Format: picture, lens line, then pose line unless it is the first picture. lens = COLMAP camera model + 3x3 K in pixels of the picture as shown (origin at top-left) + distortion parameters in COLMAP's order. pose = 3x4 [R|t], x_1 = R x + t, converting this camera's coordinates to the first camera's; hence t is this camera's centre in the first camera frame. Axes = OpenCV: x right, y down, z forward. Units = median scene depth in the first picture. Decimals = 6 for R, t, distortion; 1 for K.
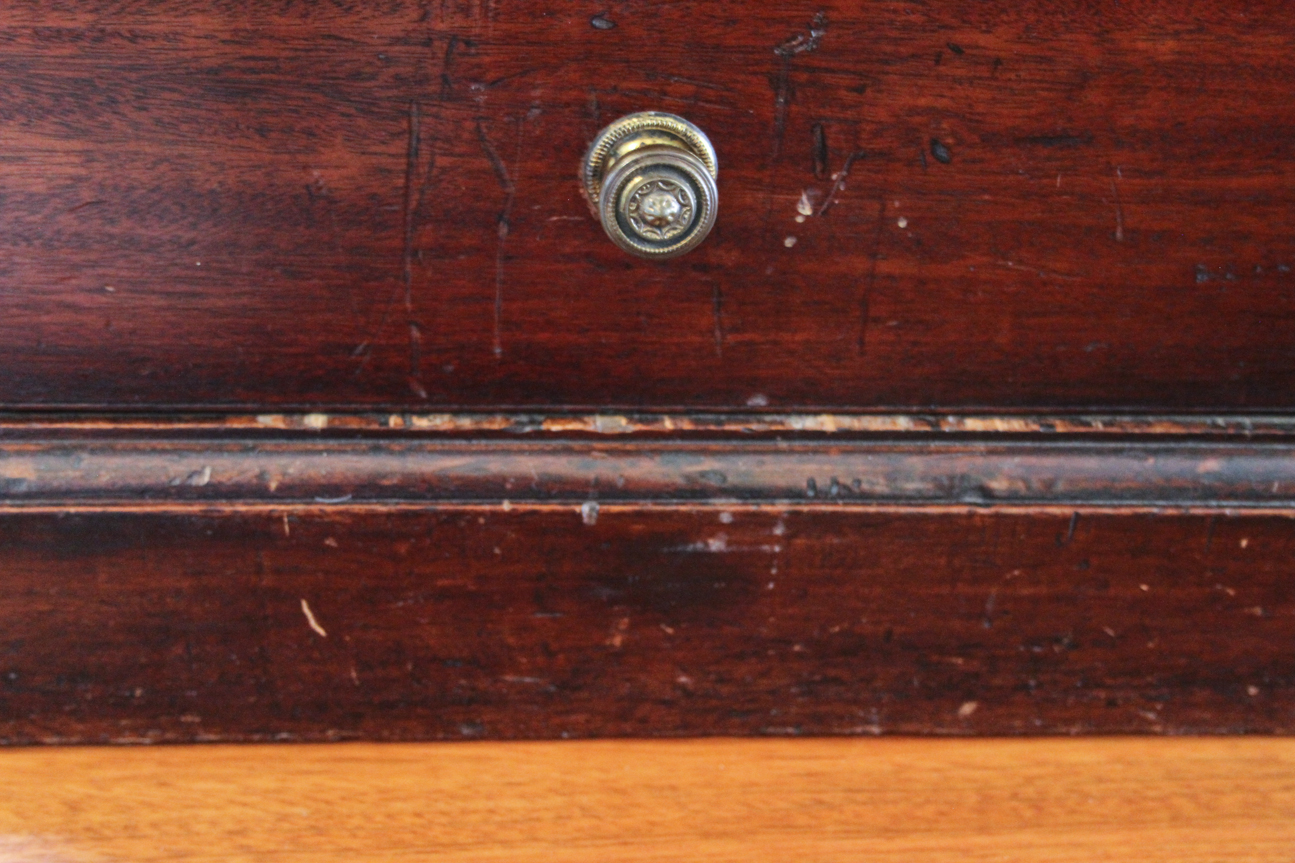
lens RADIAL K [[2117.2, 0, 652.3], [0, 2117.2, 433.9], [0, 0, 1]] dist [-0.012325, 0.000000]
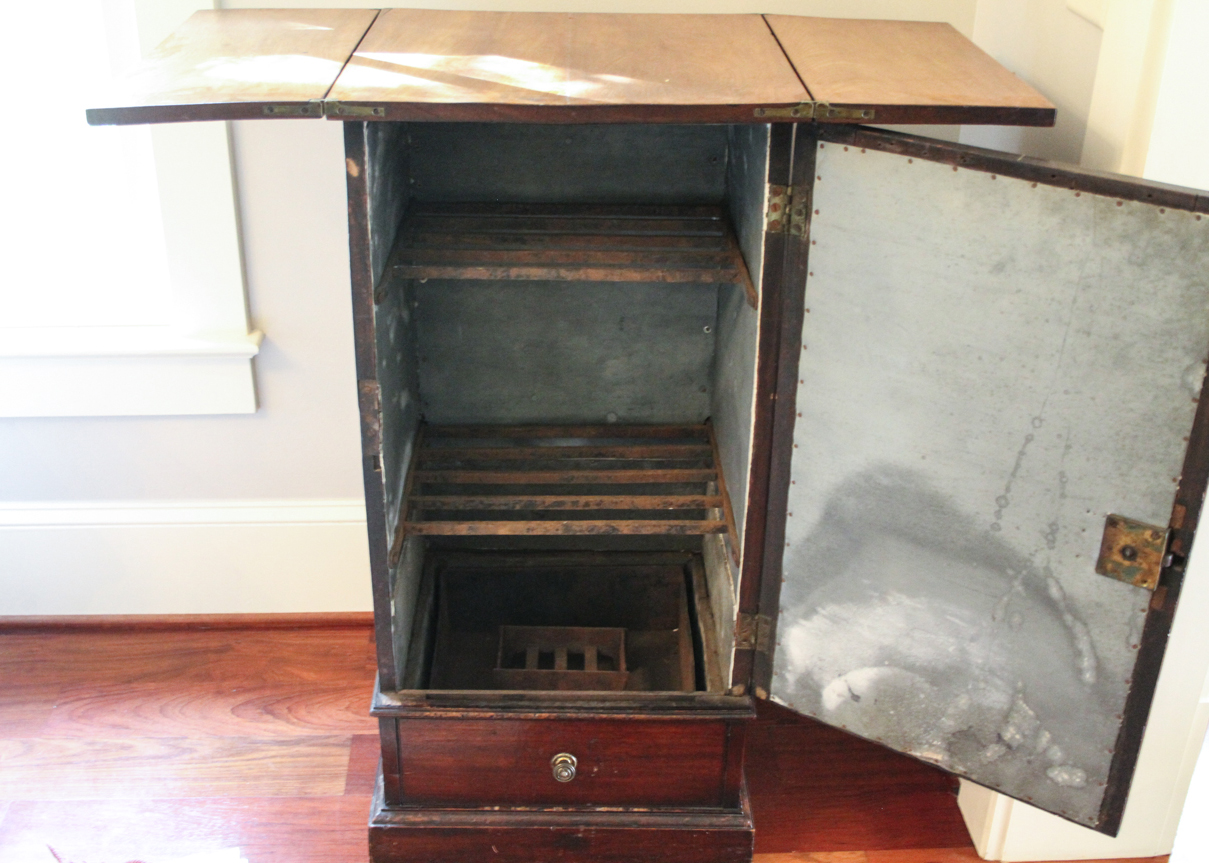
lens RADIAL K [[1387.9, 0, 574.8], [0, 1387.9, 425.0], [0, 0, 1]] dist [-0.077369, 0.000000]
pose [[0.997317, -0.002926, -0.073148, 0.249674], [-0.007550, 0.989761, -0.142536, -0.422277], [0.072816, 0.142705, 0.987083, -2.203188]]
